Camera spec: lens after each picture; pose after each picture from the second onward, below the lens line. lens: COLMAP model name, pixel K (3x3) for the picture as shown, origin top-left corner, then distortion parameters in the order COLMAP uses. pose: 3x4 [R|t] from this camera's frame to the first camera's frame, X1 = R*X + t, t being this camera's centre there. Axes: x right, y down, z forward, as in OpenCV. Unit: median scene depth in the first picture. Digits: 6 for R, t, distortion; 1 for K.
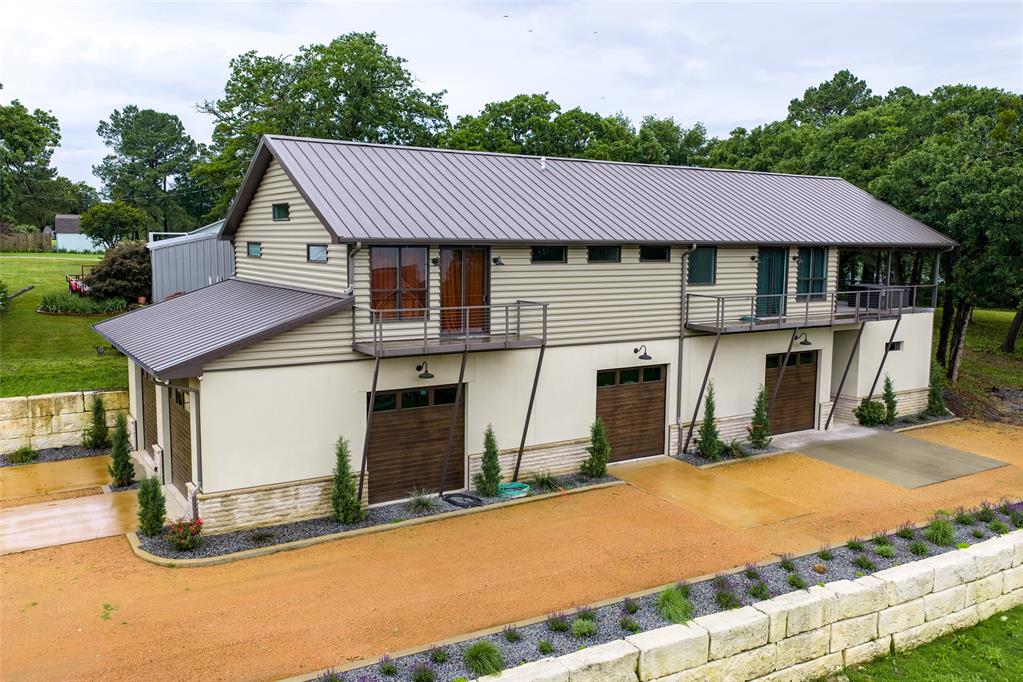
lens RADIAL K [[841.1, 0, 511.5], [0, 841.1, 341.0], [0, 0, 1]] dist [0.001967, -0.006108]
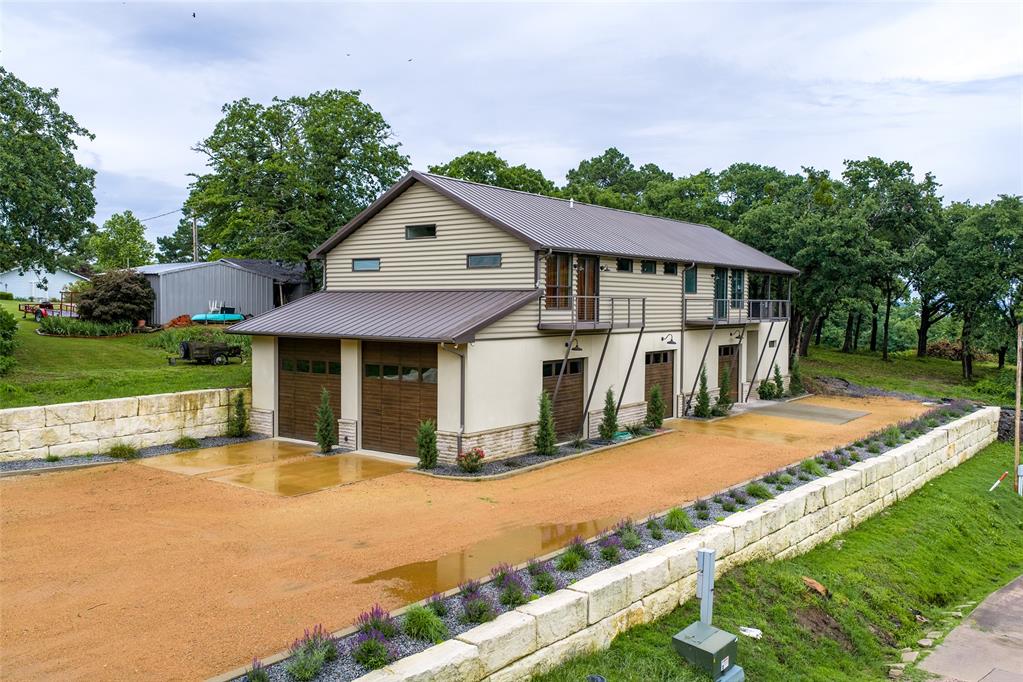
lens RADIAL K [[841.1, 0, 511.5], [0, 841.1, 341.0], [0, 0, 1]] dist [0.001967, -0.006108]
pose [[0.936597, -0.020419, 0.349813, -0.573962], [0.046251, 0.996770, -0.065651, 0.095506], [-0.347342, 0.077668, 0.934516, -0.200954]]
